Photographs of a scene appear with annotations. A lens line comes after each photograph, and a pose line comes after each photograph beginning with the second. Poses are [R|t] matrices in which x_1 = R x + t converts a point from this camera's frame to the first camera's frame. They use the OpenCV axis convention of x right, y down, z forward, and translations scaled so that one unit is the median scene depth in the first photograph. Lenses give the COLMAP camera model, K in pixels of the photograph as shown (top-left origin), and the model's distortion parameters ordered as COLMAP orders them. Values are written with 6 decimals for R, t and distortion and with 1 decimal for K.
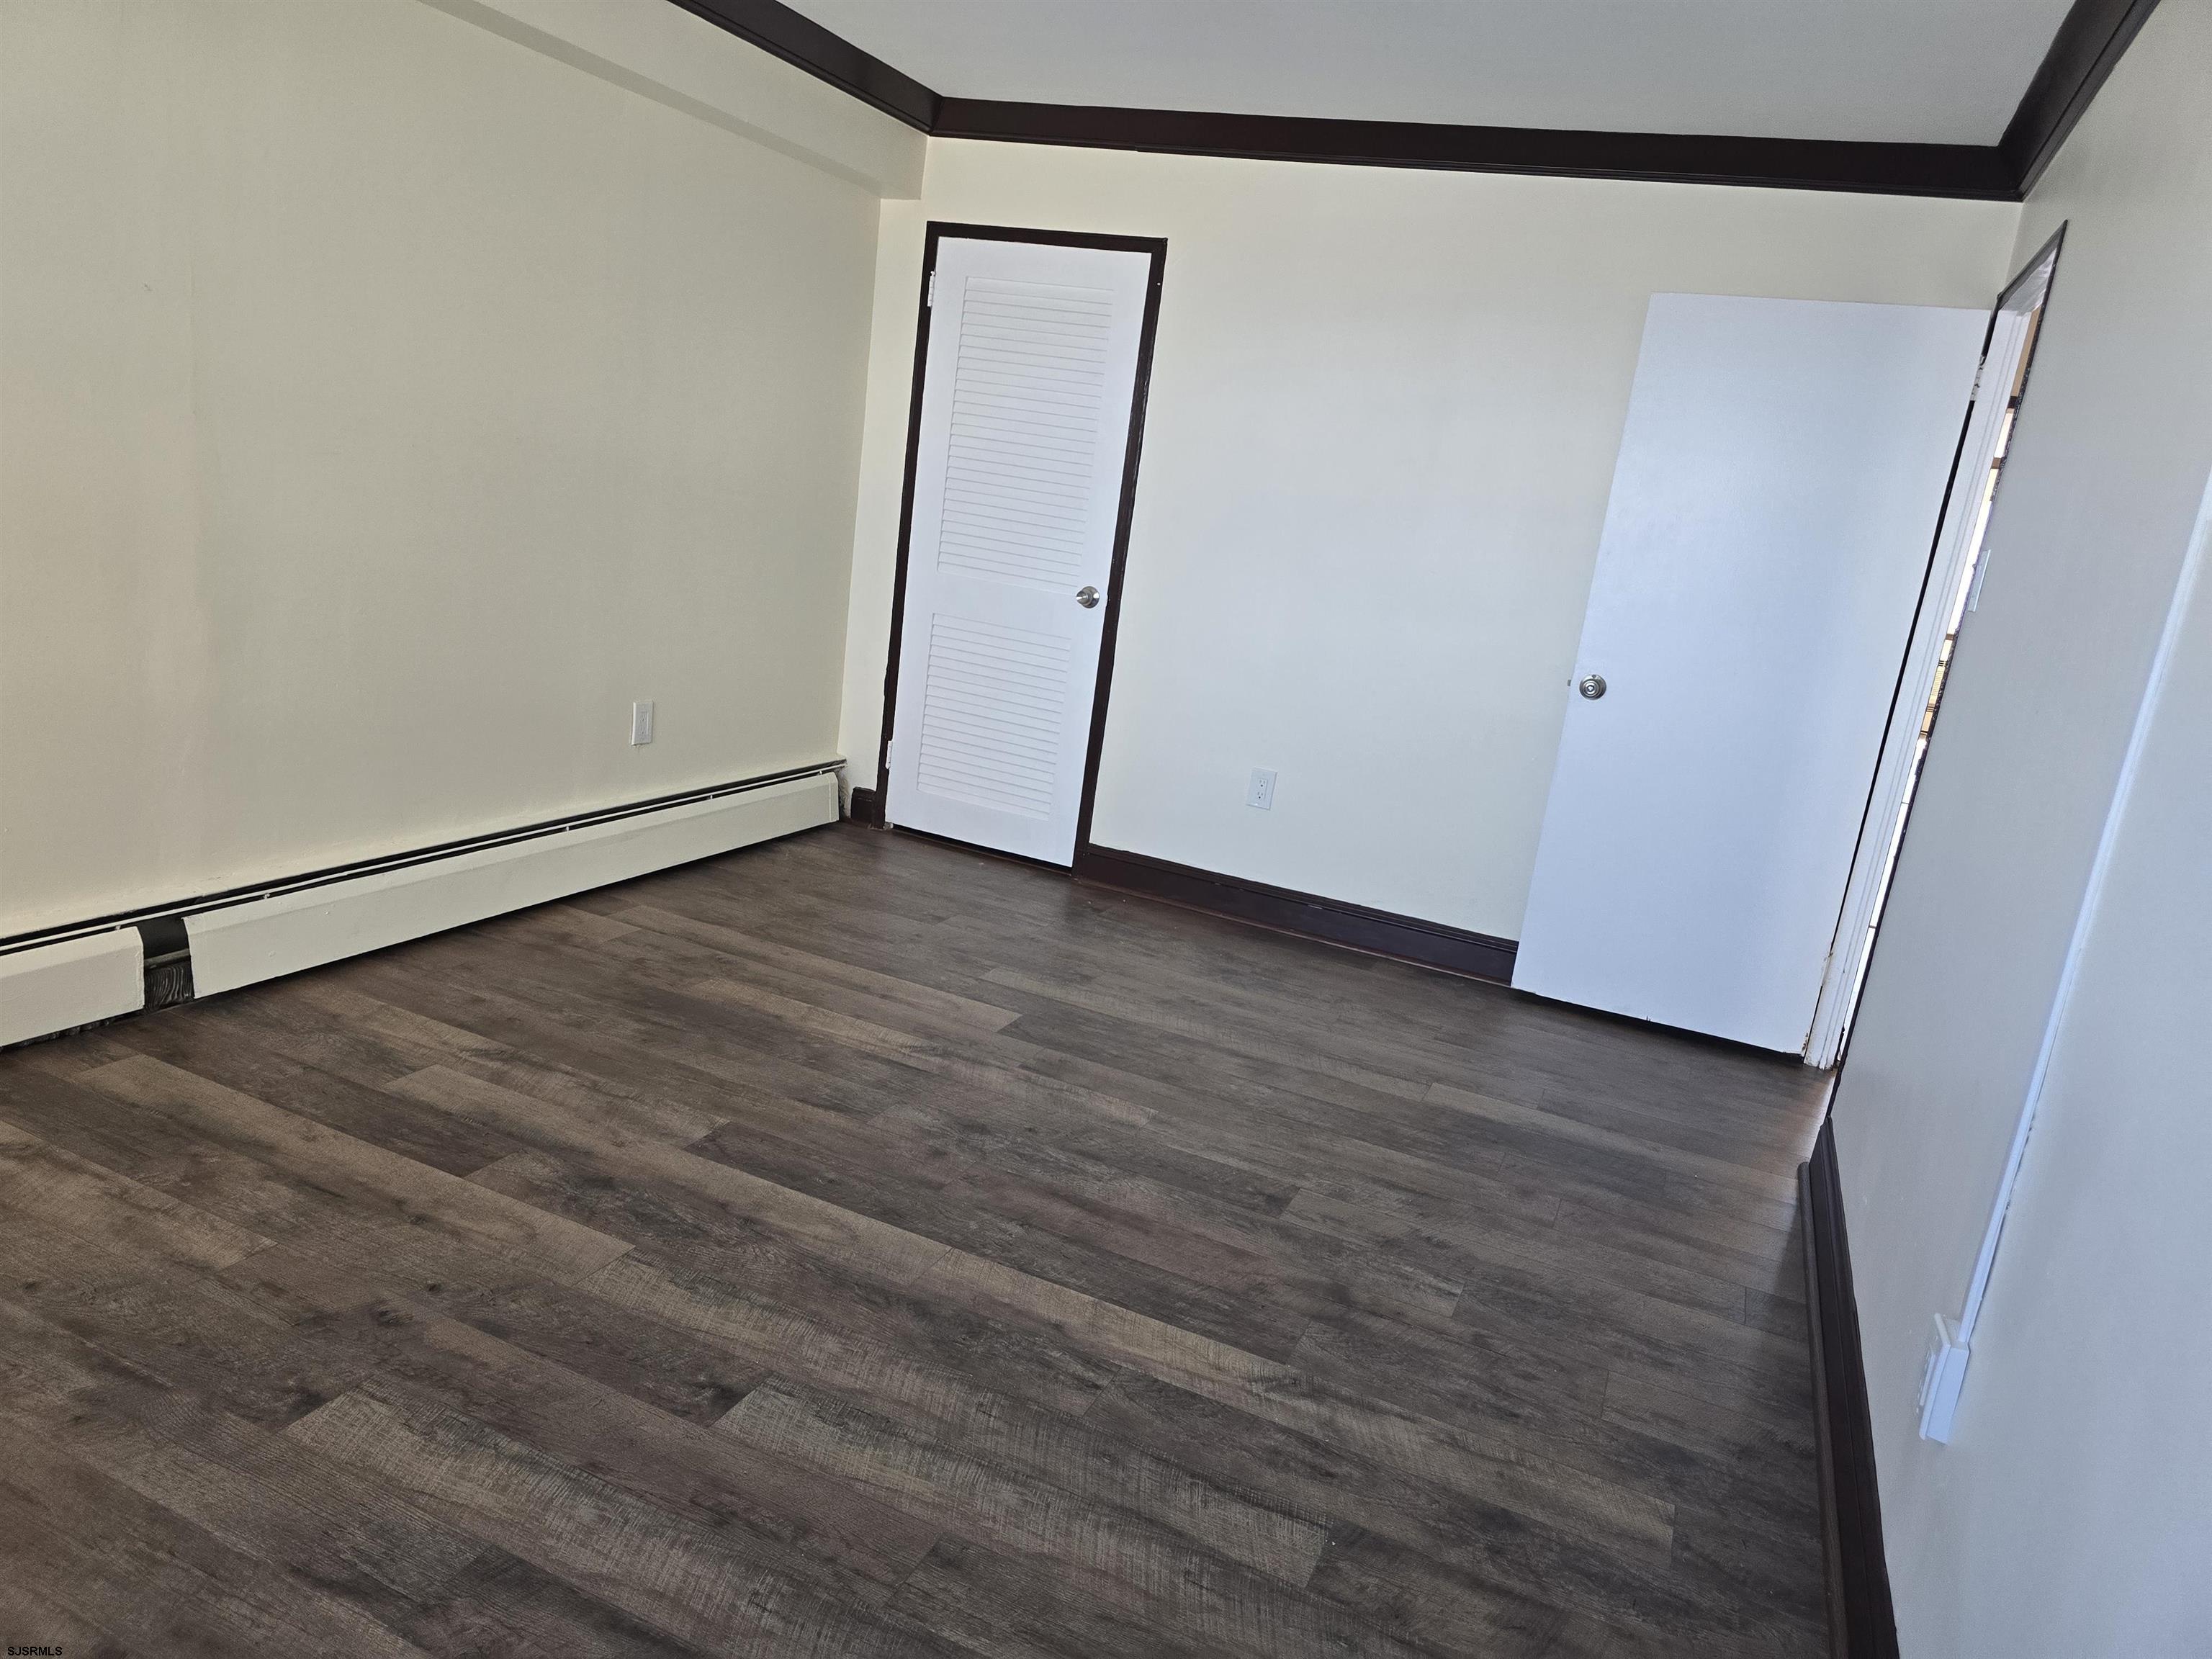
lens RADIAL K [[1486.8, 0, 1104.5], [0, 1486.8, 829.6], [0, 0, 1]] dist [0.000537, -0.002143]
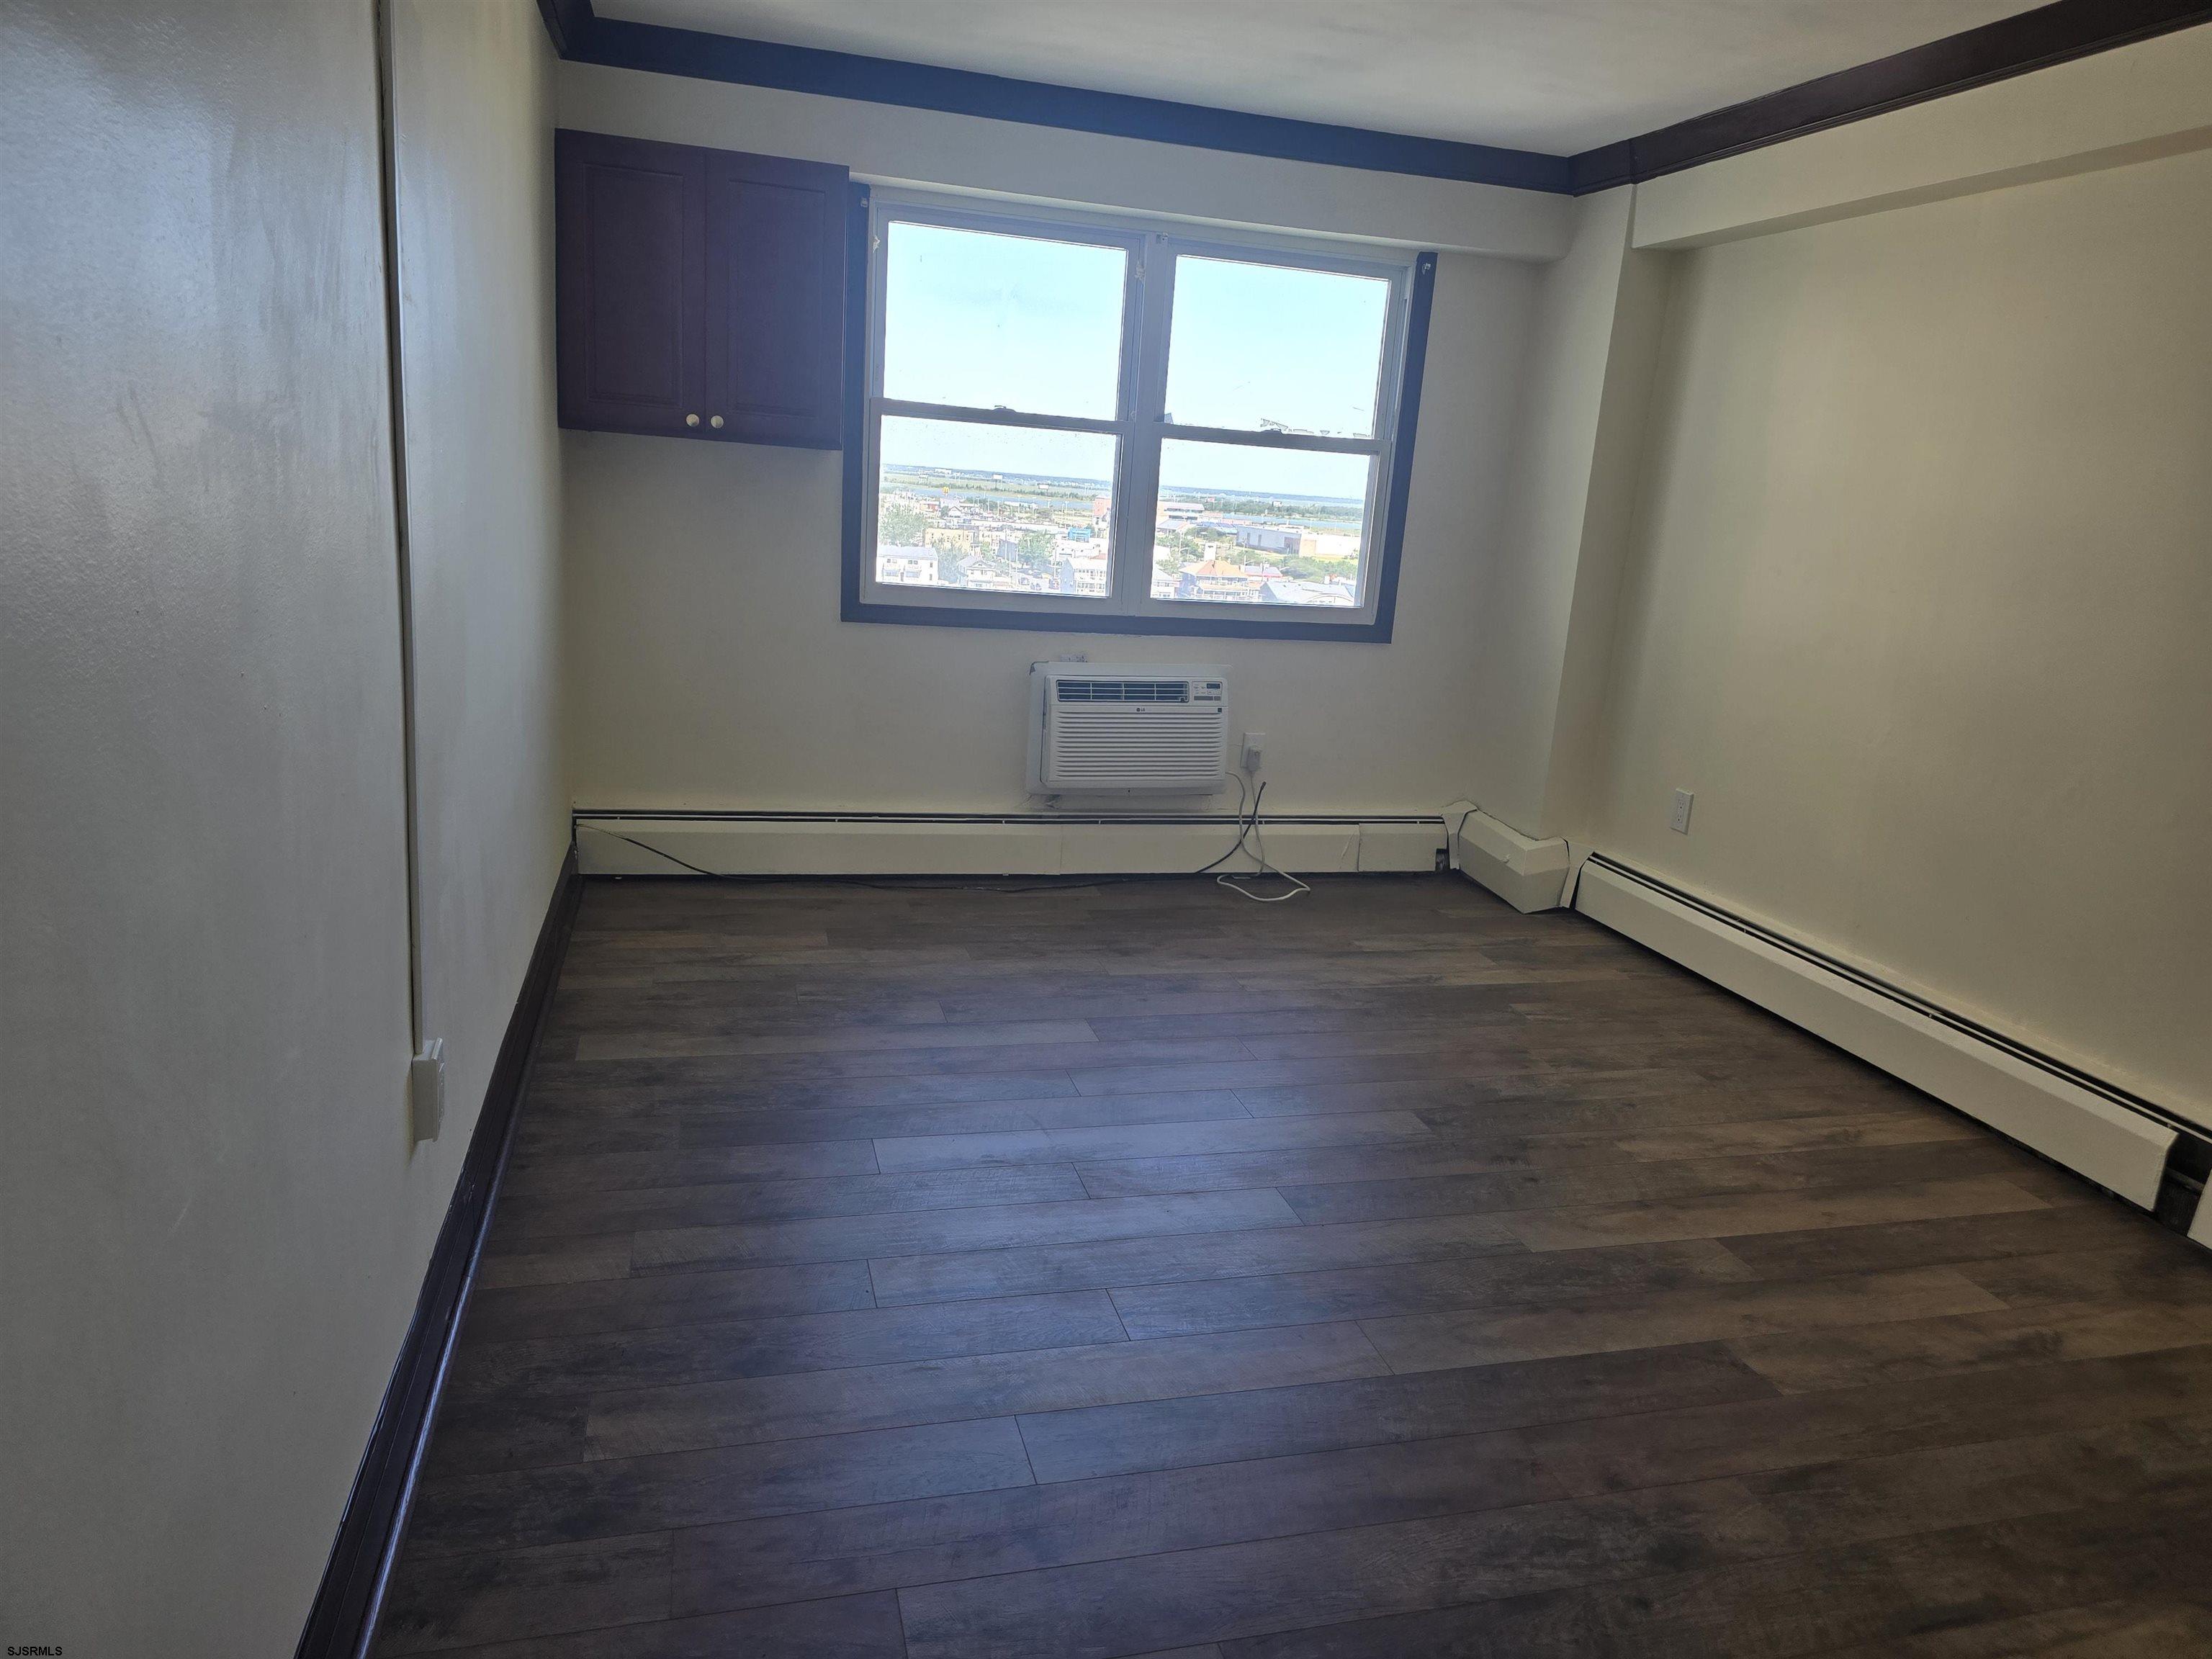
lens RADIAL K [[1486.8, 0, 1106.8], [0, 1486.8, 839.4], [0, 0, 1]] dist [0.000537, -0.002143]
pose [[-0.770707, -0.030412, -0.636464, 0.599191], [-0.303275, 0.895974, 0.324430, -0.240989], [0.560388, 0.443065, -0.699756, 1.355164]]
